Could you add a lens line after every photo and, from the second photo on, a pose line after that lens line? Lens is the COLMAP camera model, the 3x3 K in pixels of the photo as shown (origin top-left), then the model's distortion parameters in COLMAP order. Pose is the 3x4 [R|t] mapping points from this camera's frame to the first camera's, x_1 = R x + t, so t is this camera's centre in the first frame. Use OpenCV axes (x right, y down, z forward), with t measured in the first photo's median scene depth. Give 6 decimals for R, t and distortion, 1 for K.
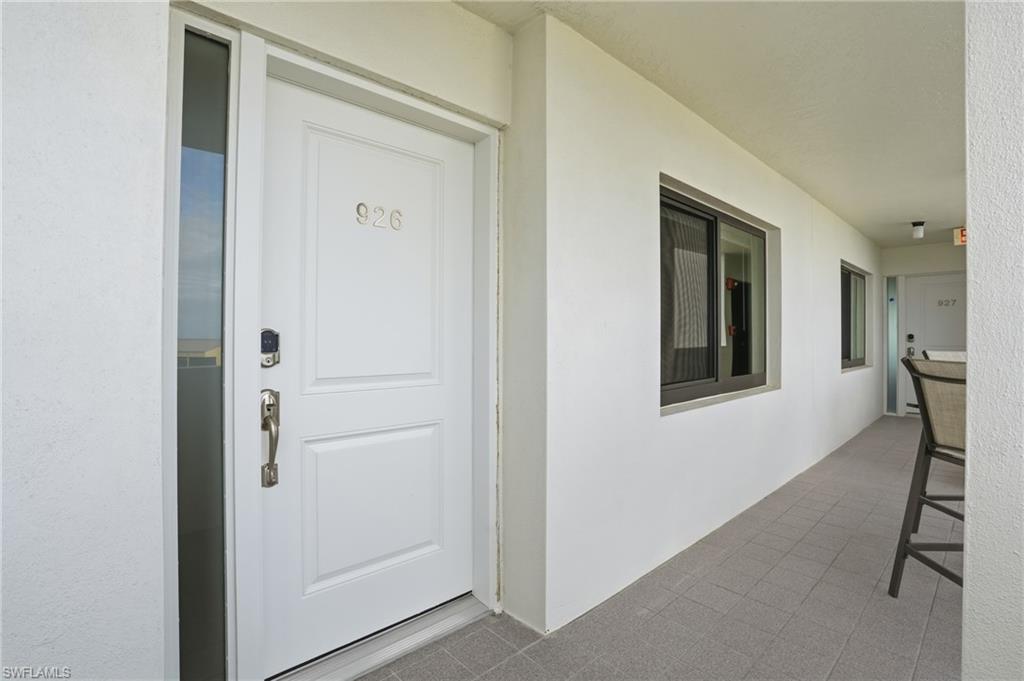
lens RADIAL K [[470.0, 0, 496.8], [0, 470.0, 332.4], [0, 0, 1]] dist [-0.073647, 0.025308]
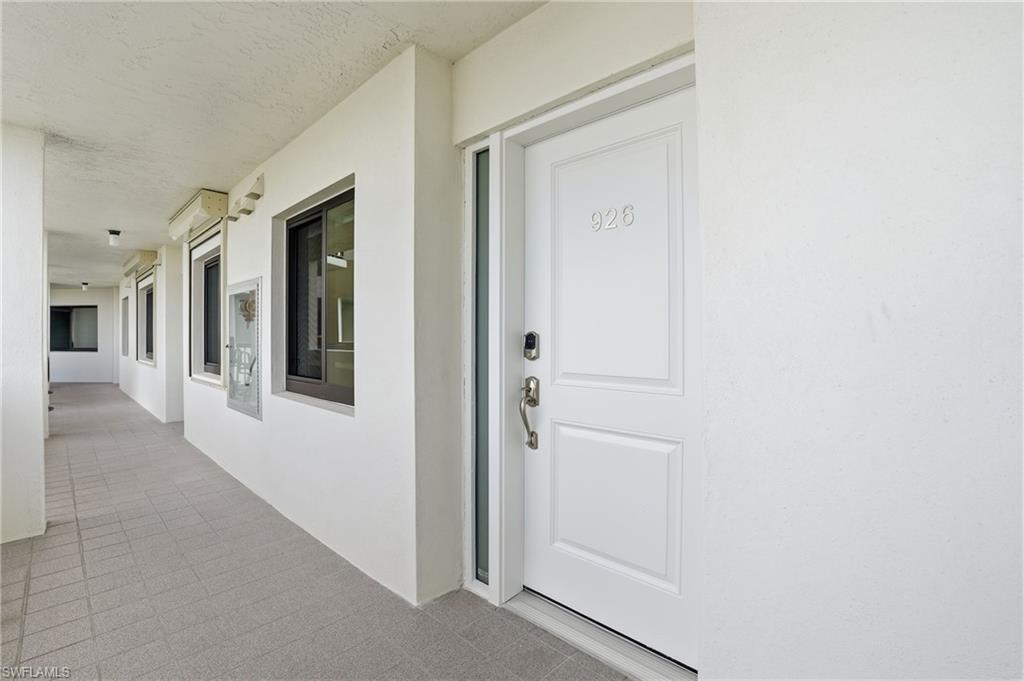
lens RADIAL K [[485.7, 0, 505.9], [0, 485.7, 336.8], [0, 0, 1]] dist [-0.070611, 0.030408]
pose [[0.052962, -0.004086, -0.998588, 0.852284], [0.011798, 0.999924, -0.003466, 0.009228], [0.998527, -0.011598, 0.053007, 0.785609]]
